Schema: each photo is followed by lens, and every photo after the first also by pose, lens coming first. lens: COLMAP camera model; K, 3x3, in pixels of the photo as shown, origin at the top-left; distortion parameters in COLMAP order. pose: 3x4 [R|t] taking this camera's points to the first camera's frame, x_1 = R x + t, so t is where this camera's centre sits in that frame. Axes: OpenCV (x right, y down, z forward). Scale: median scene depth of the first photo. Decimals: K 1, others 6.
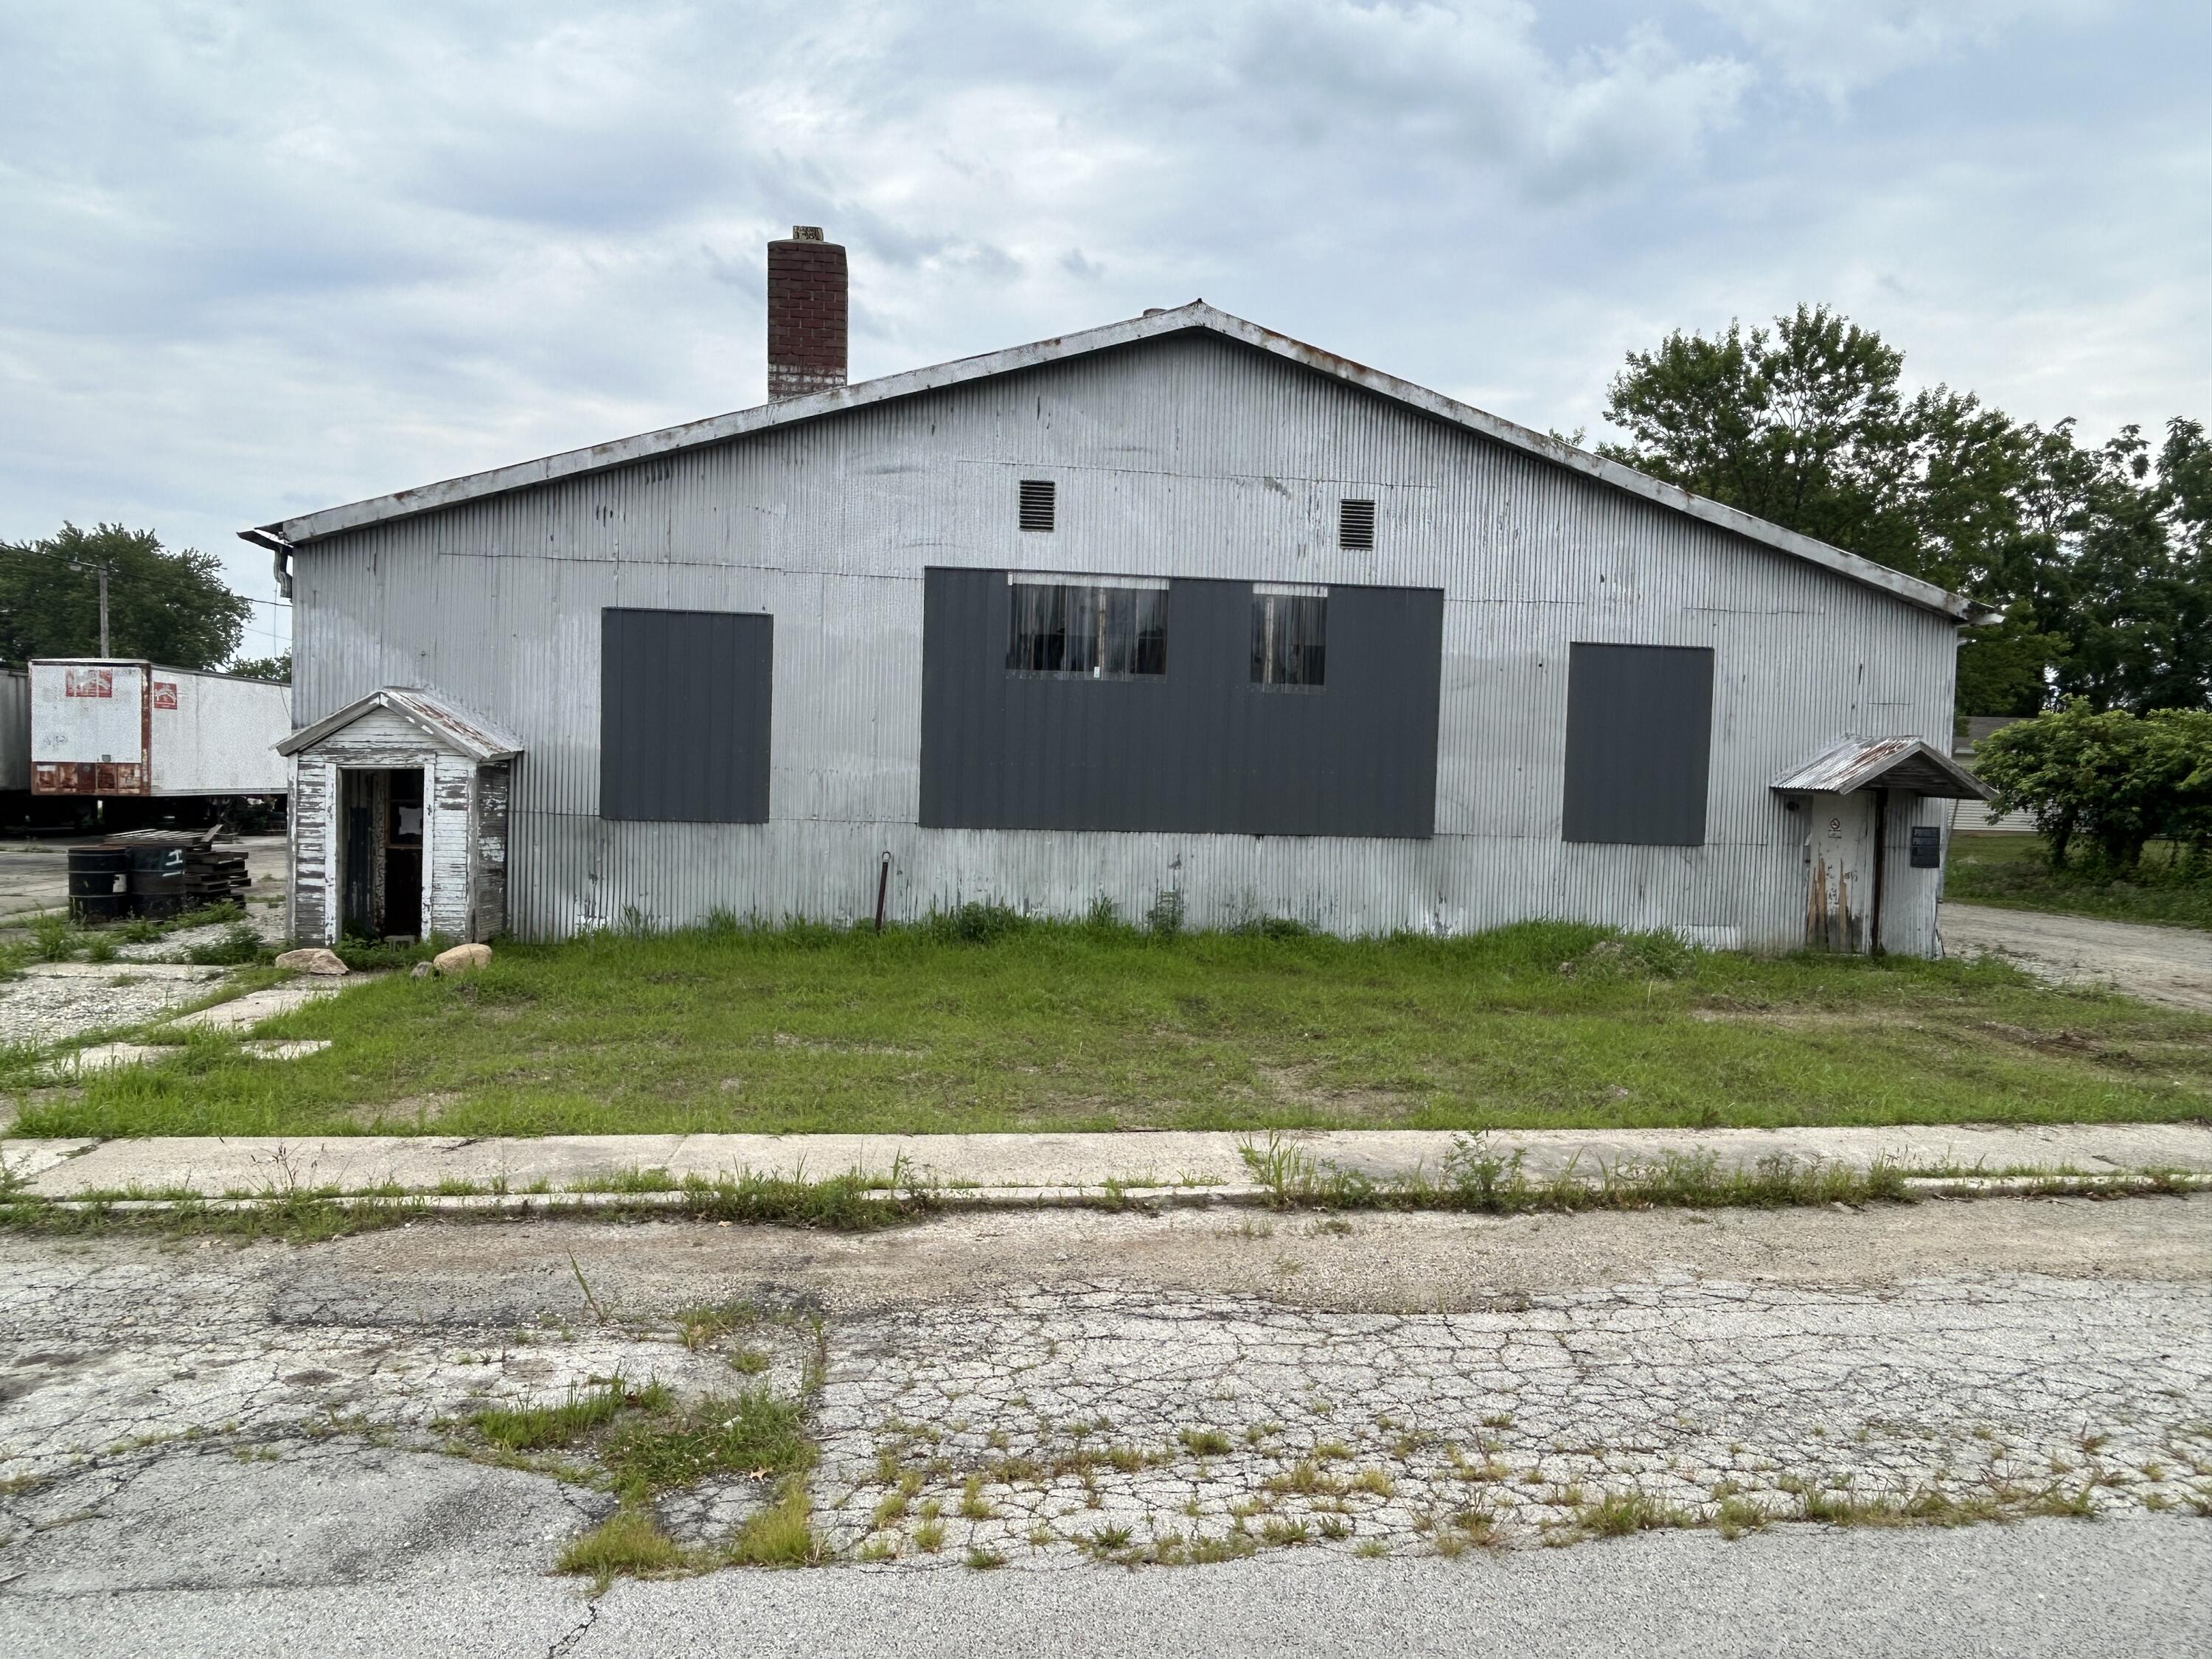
lens RADIAL K [[1483.7, 0, 1174.5], [0, 1483.7, 843.1], [0, 0, 1]] dist [-0.002548, -0.000041]
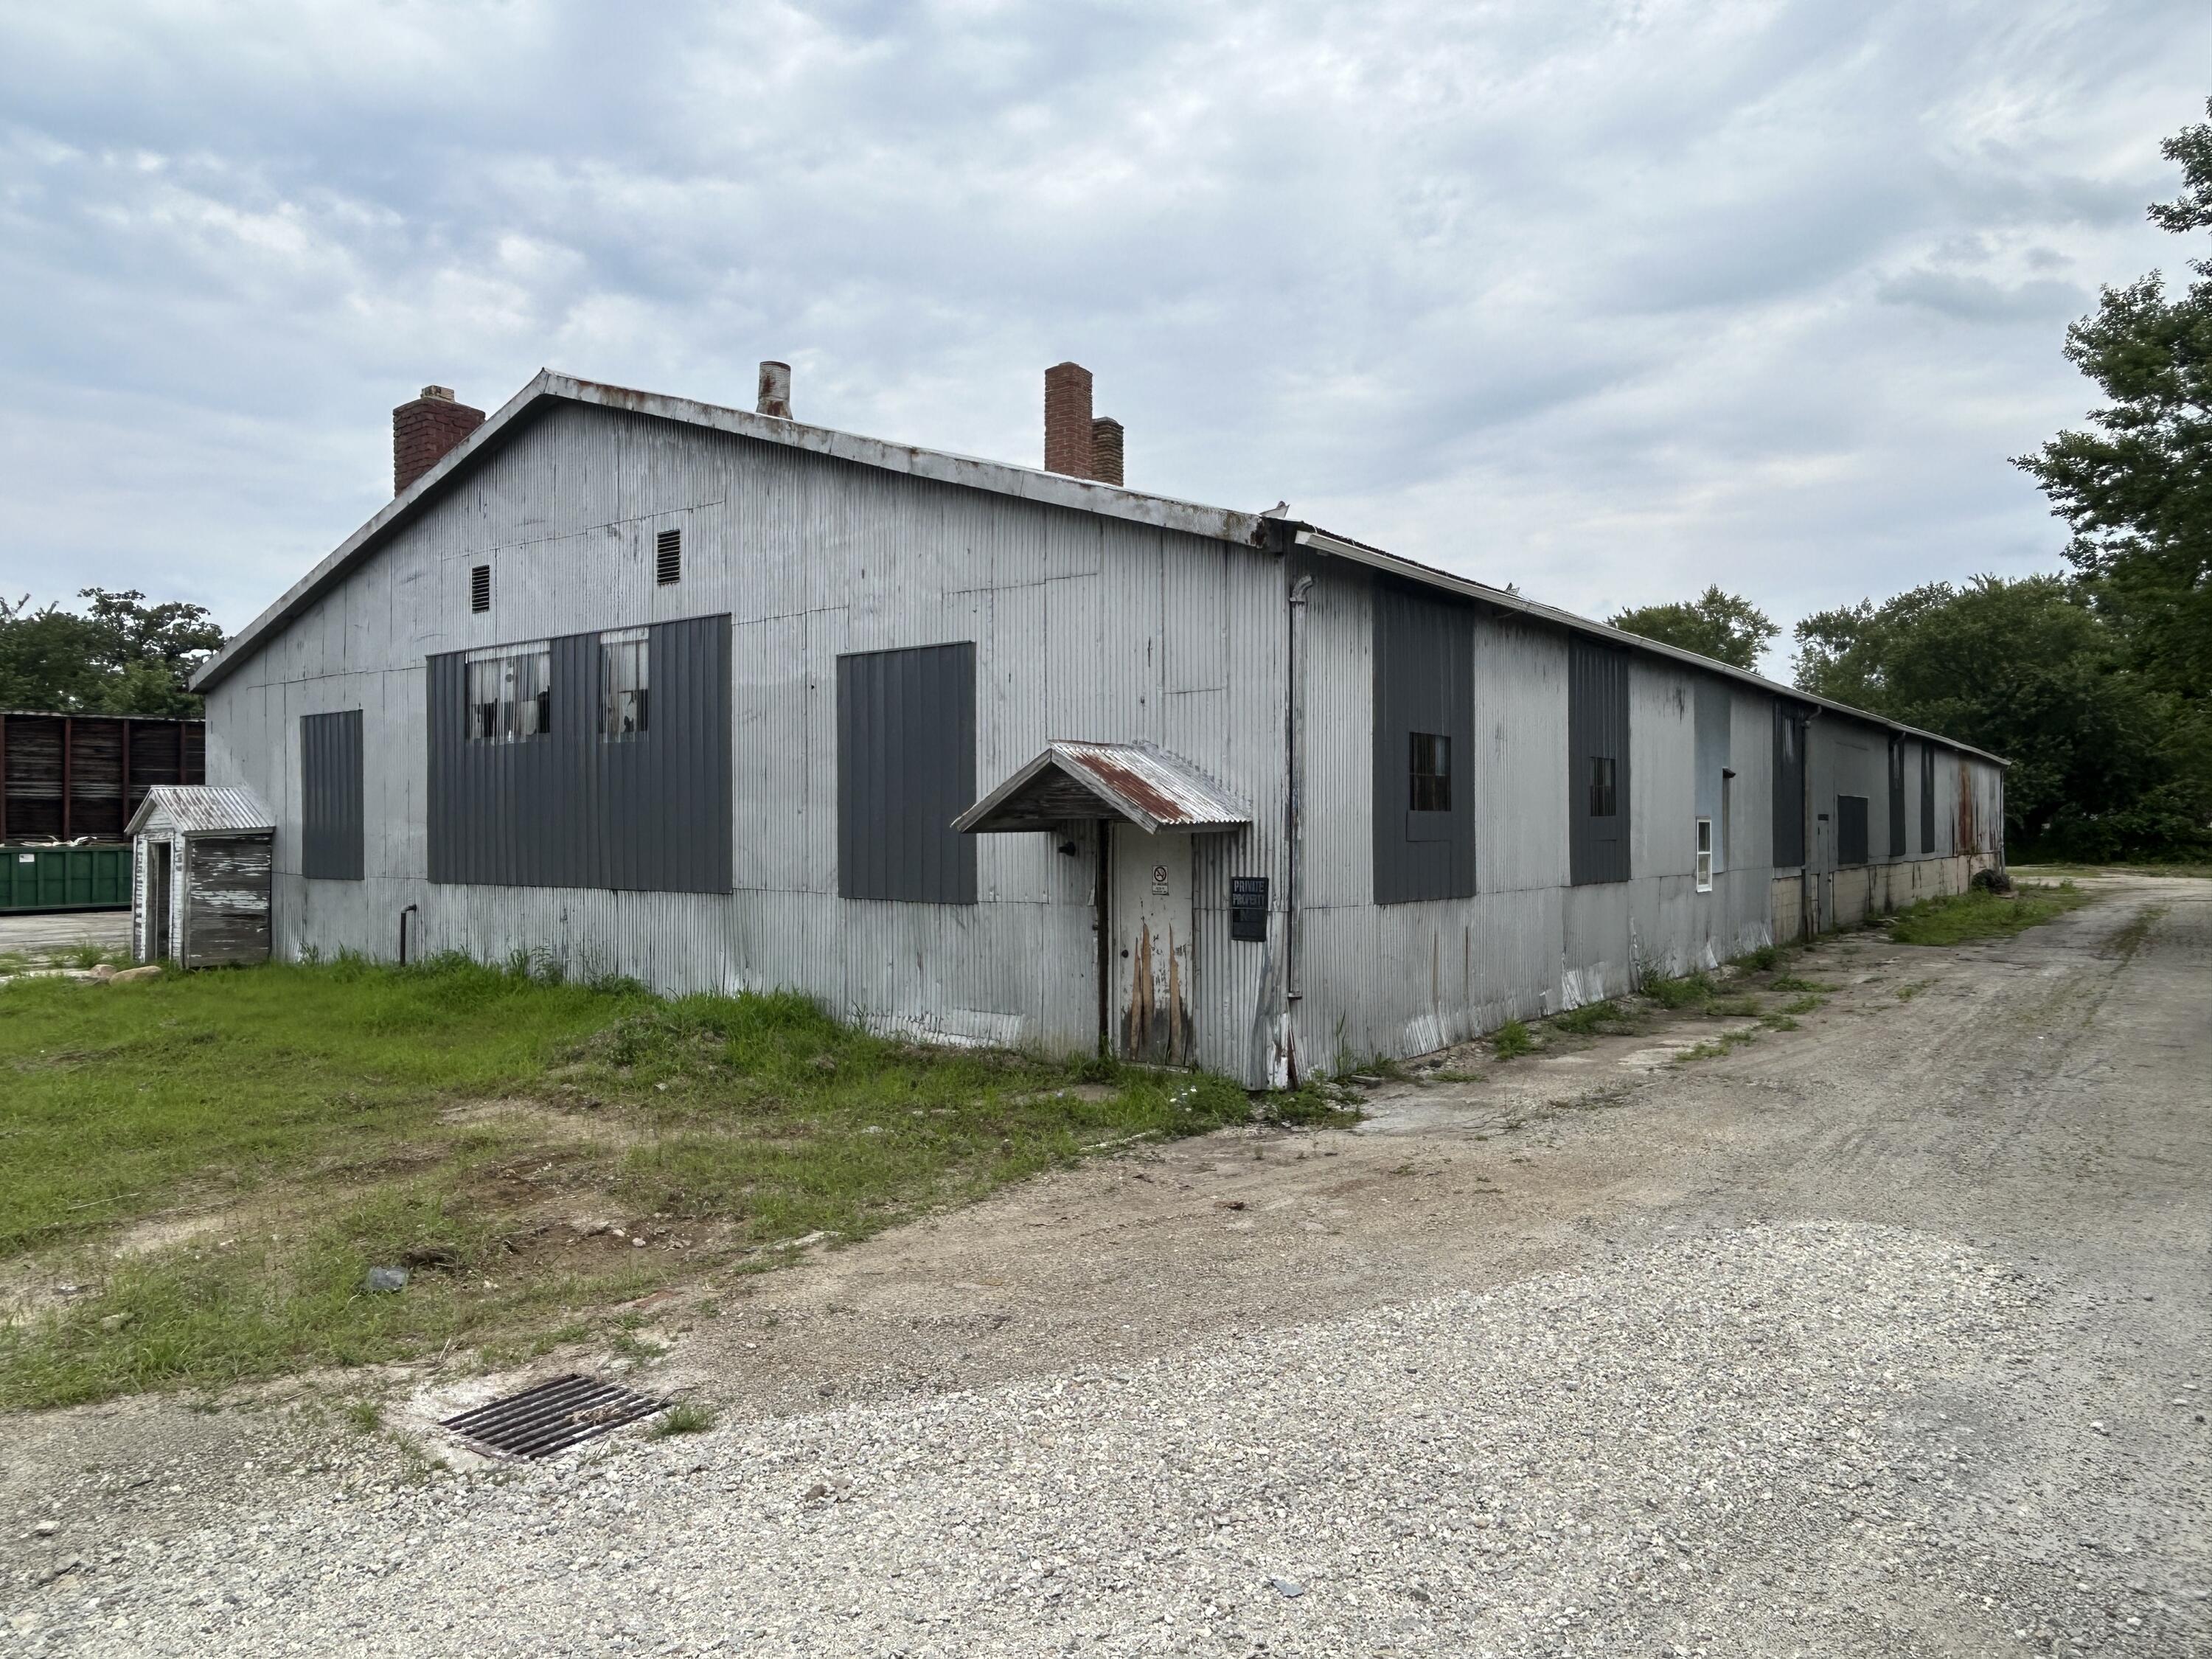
lens RADIAL K [[1483.7, 0, 1156.7], [0, 1483.7, 831.5], [0, 0, 1]] dist [-0.002548, -0.000041]
pose [[0.716061, -0.027108, -0.697511, 0.979361], [-0.007486, 0.998890, -0.046506, -0.000653], [0.697998, 0.038523, 0.715063, 0.544517]]
